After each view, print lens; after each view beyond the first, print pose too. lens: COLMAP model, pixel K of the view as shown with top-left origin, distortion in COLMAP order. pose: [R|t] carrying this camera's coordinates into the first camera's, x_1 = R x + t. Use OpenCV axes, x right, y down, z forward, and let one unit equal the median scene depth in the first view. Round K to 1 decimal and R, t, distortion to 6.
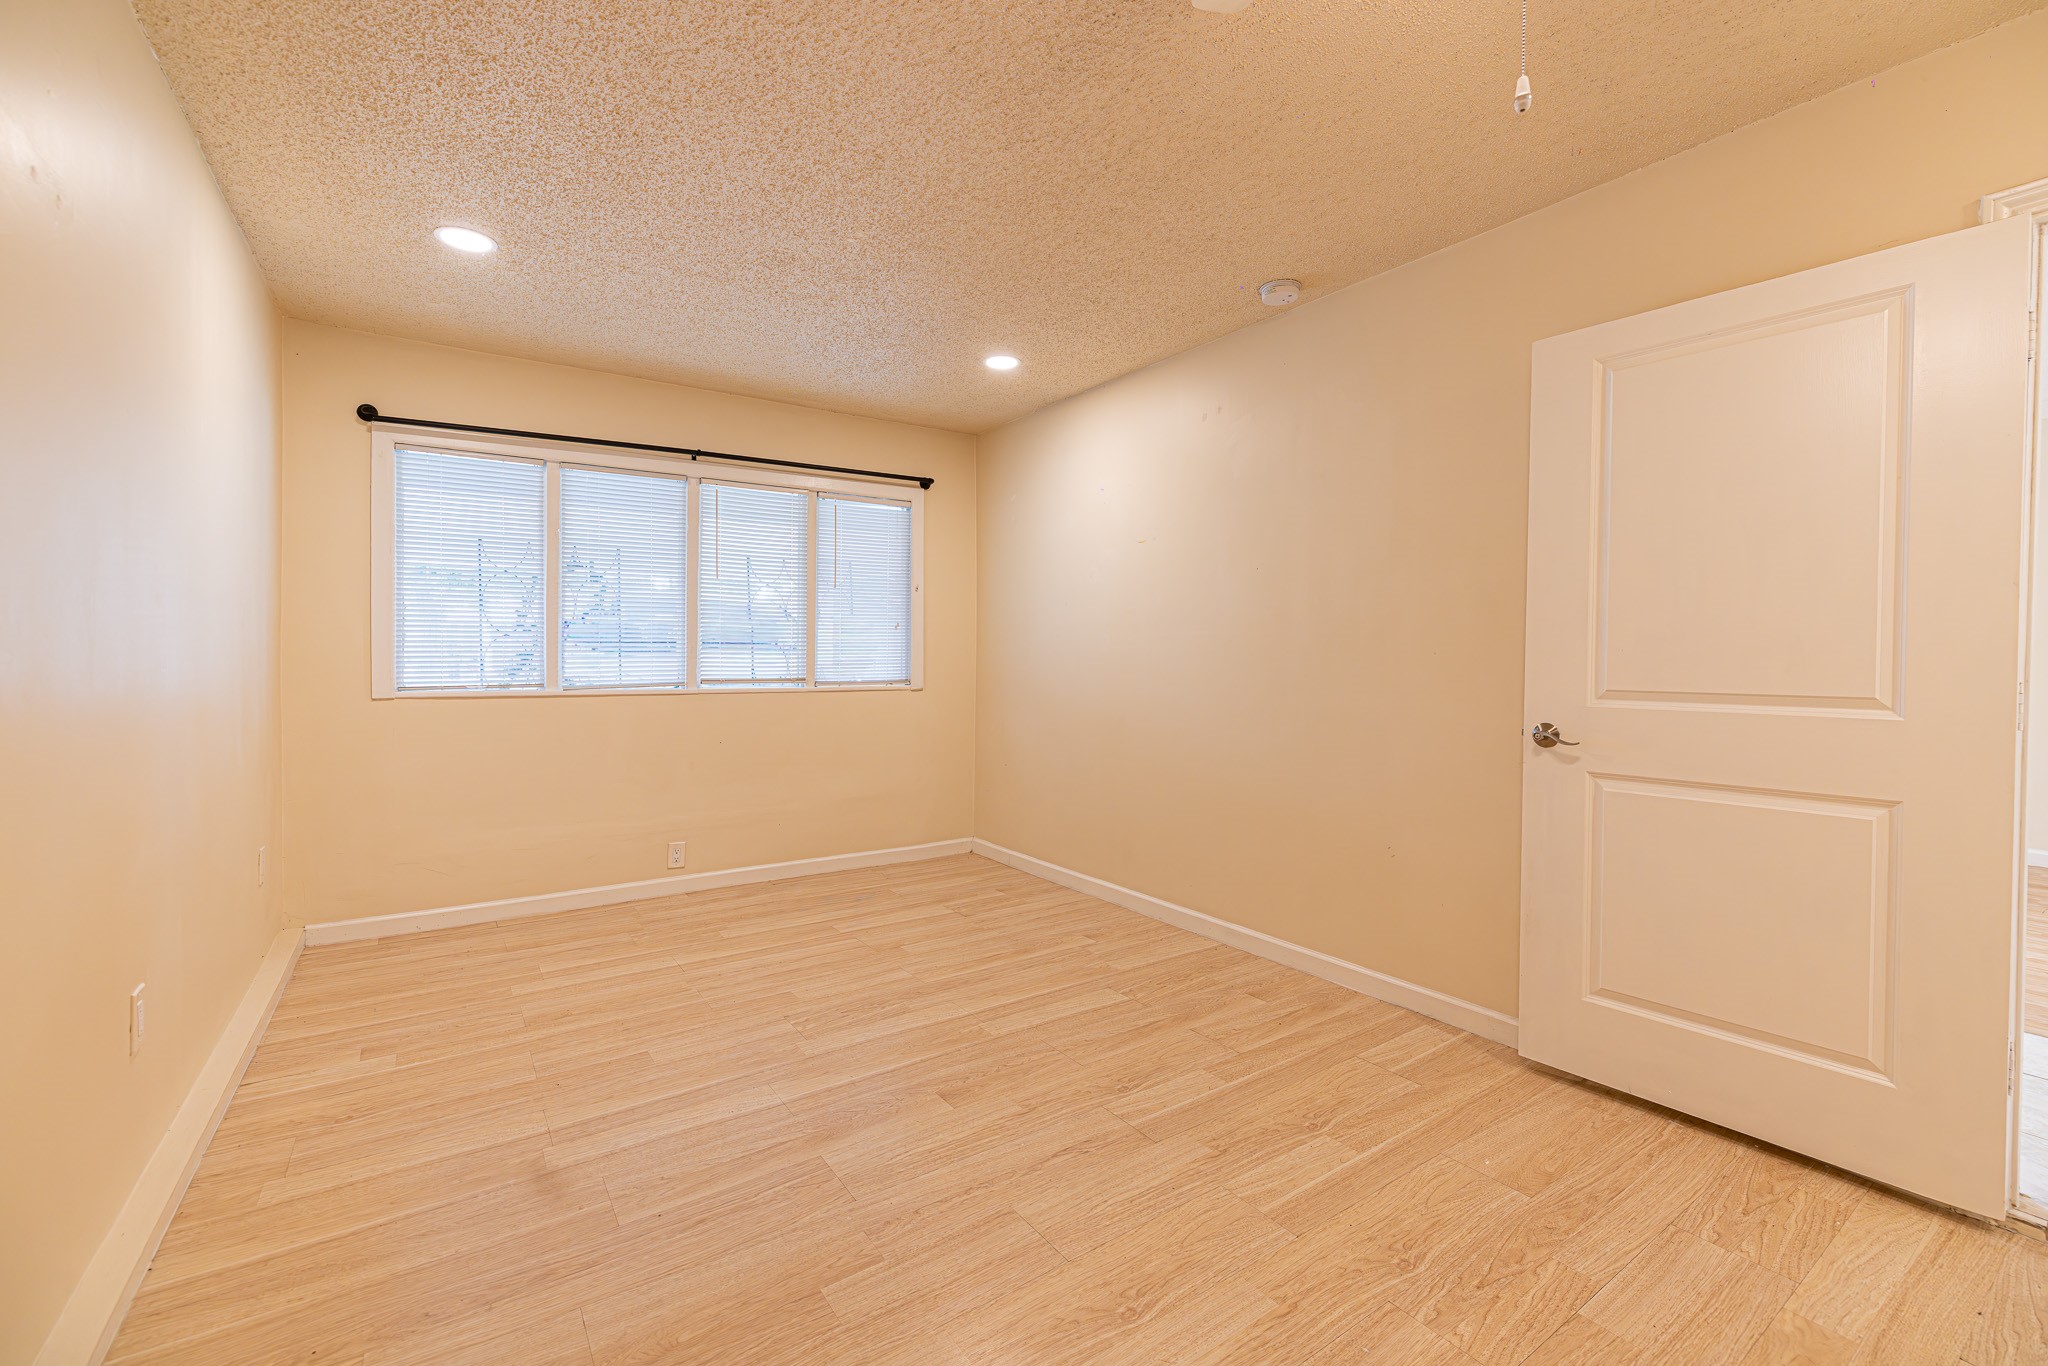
lens RADIAL K [[862.0, 0, 1030.3], [0, 862.0, 670.1], [0, 0, 1]] dist [0.000043, 0.000312]
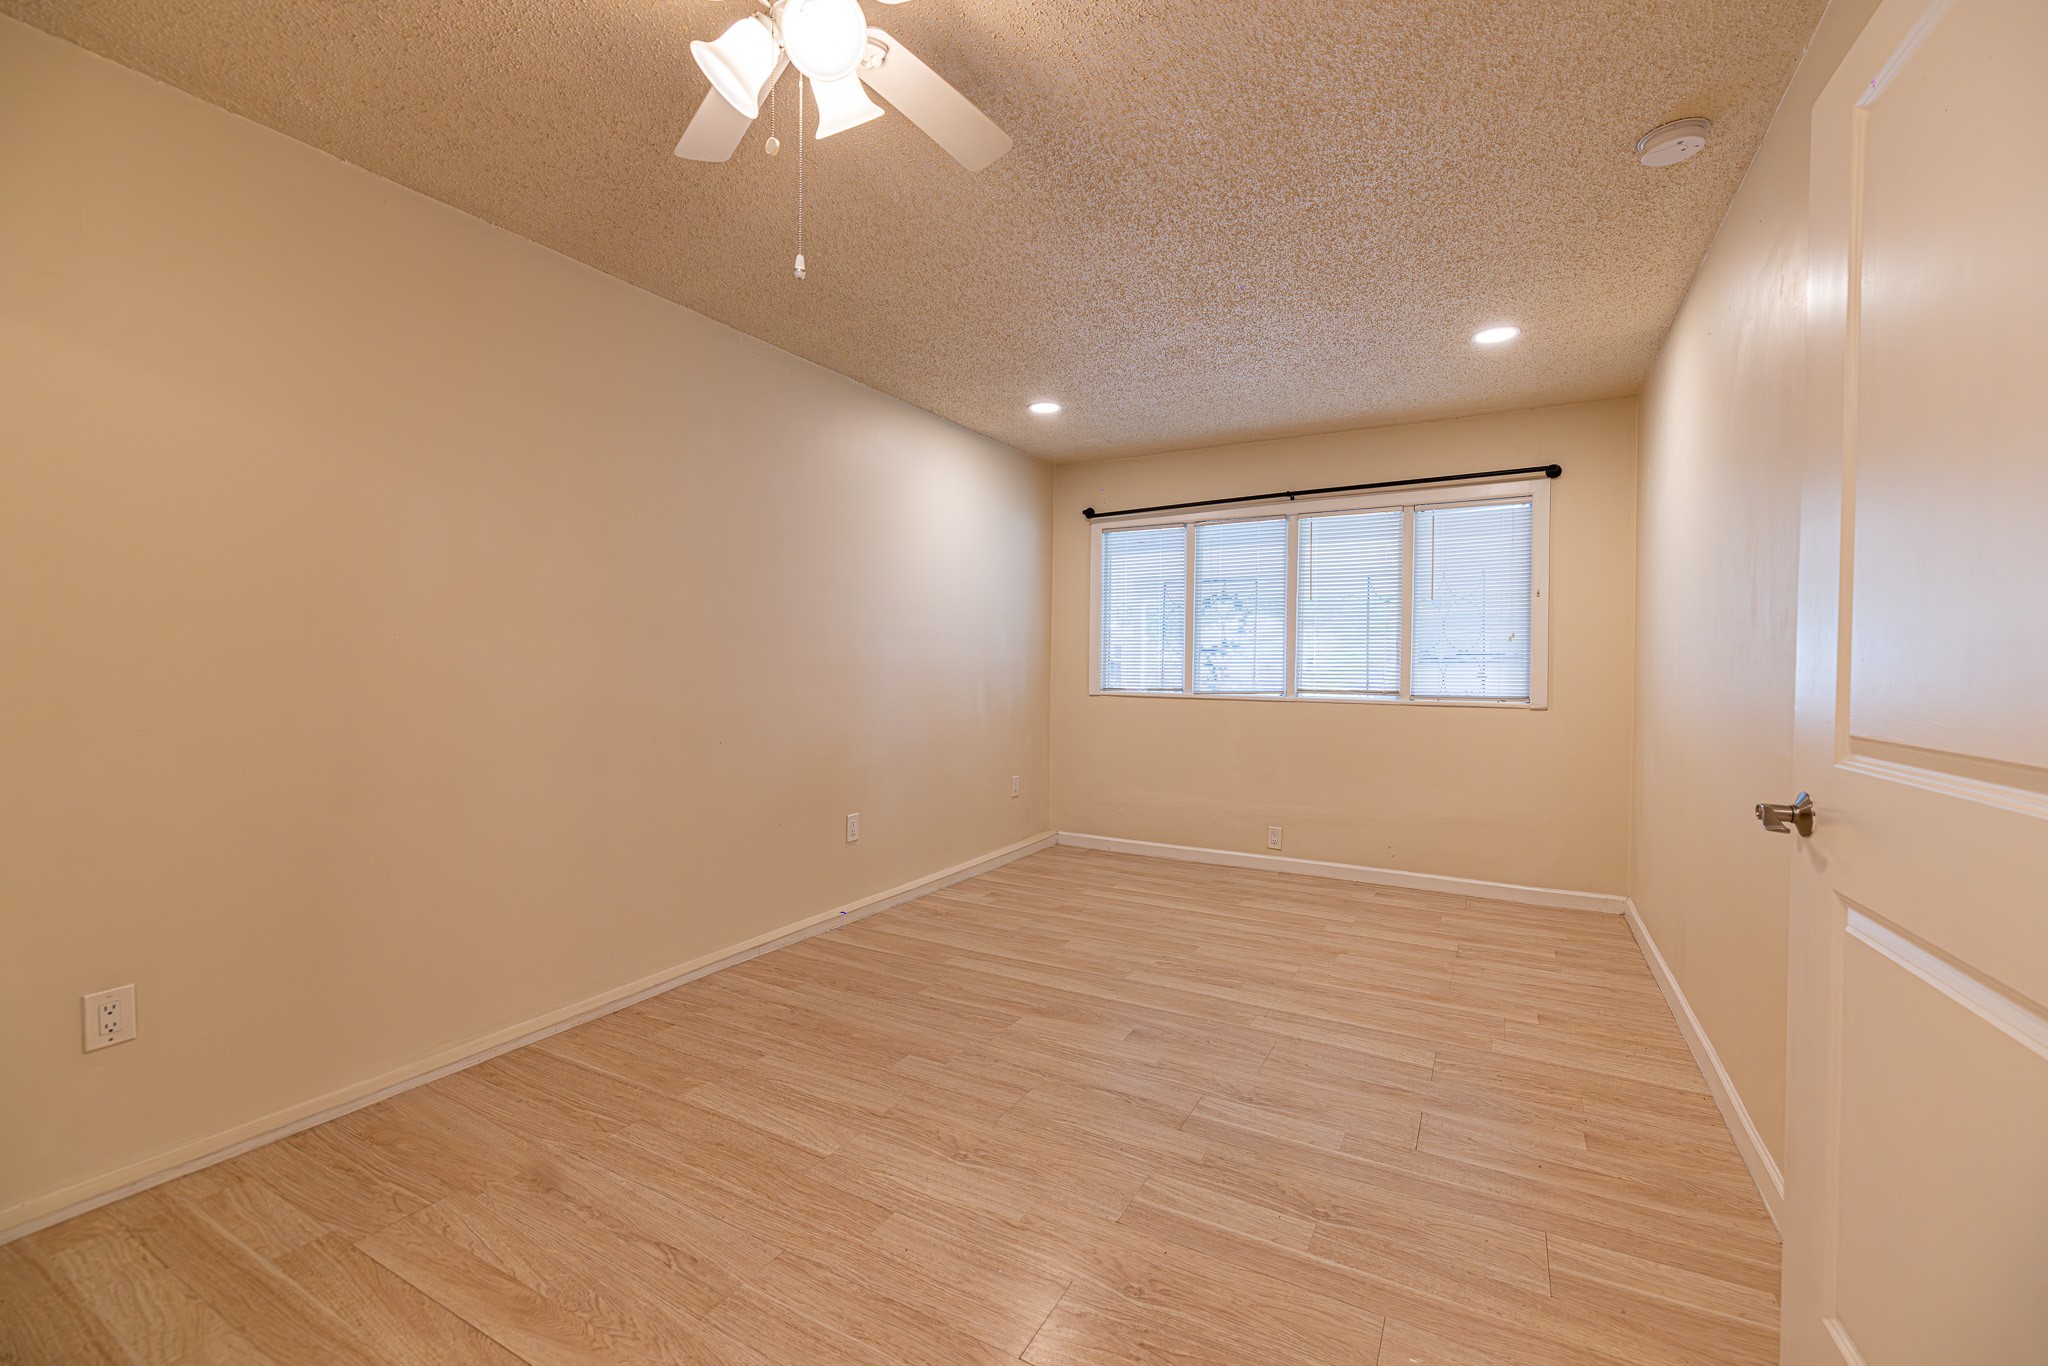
lens RADIAL K [[856.7, 0, 1029.0], [0, 856.7, 668.4], [0, 0, 1]] dist [0.000376, 0.000220]
pose [[0.443900, 0.004027, -0.896067, 0.635876], [-0.022113, 0.999735, -0.006462, -0.002123], [0.895803, 0.022683, 0.443871, 0.228992]]
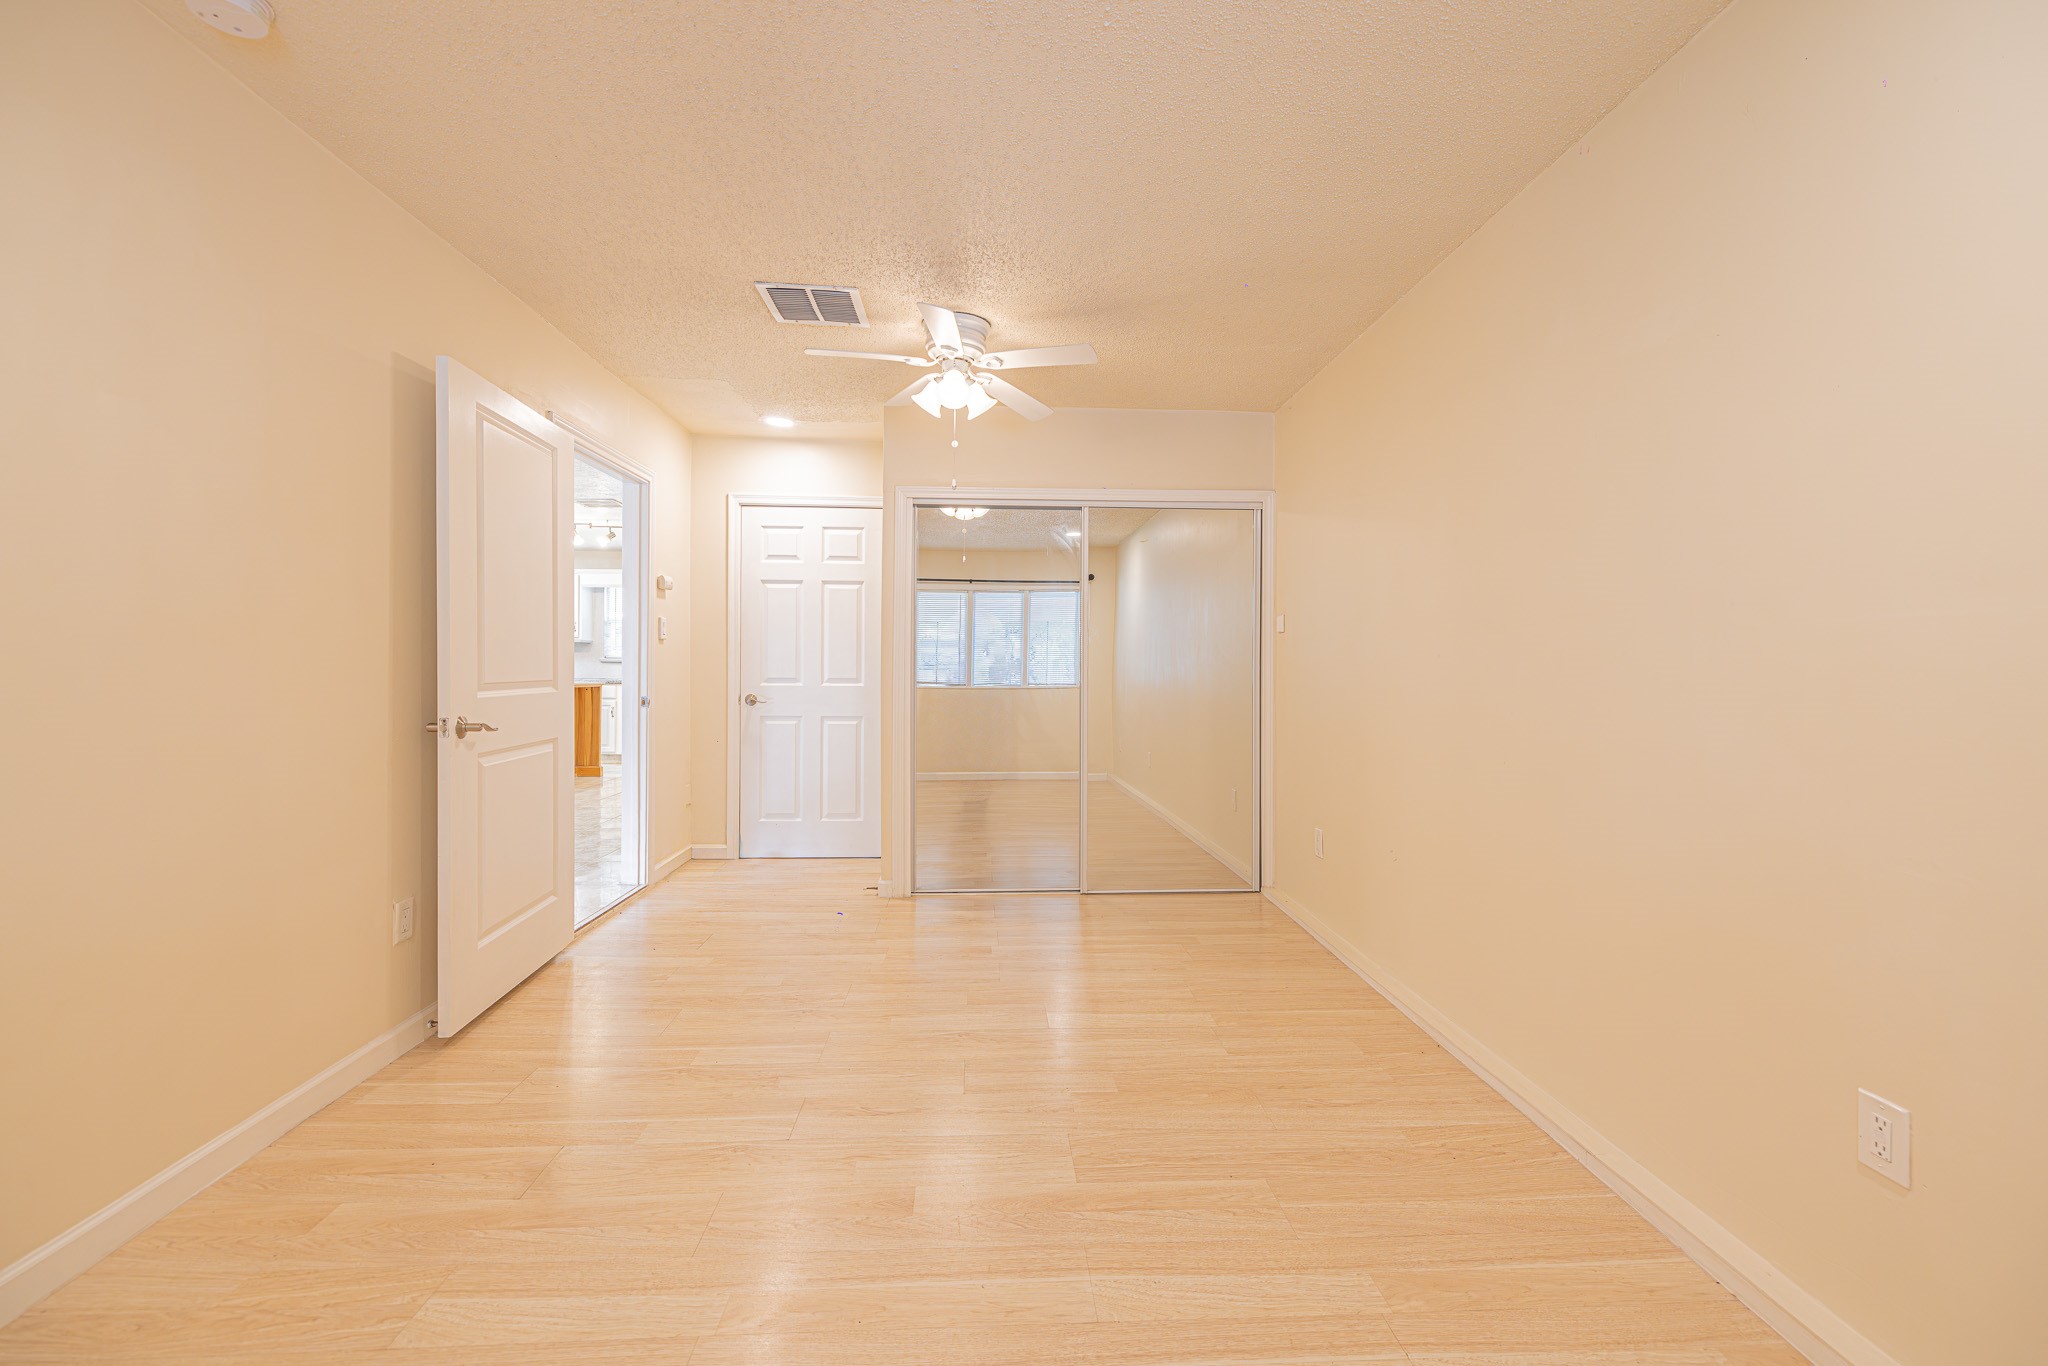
lens RADIAL K [[862.0, 0, 1030.3], [0, 862.0, 670.1], [0, 0, 1]] dist [0.000043, 0.000312]
pose [[-0.851771, -0.015250, 0.523692, -0.429366], [-0.003524, 0.999720, 0.023381, -0.018642], [-0.523902, 0.018070, -0.851587, 1.136581]]
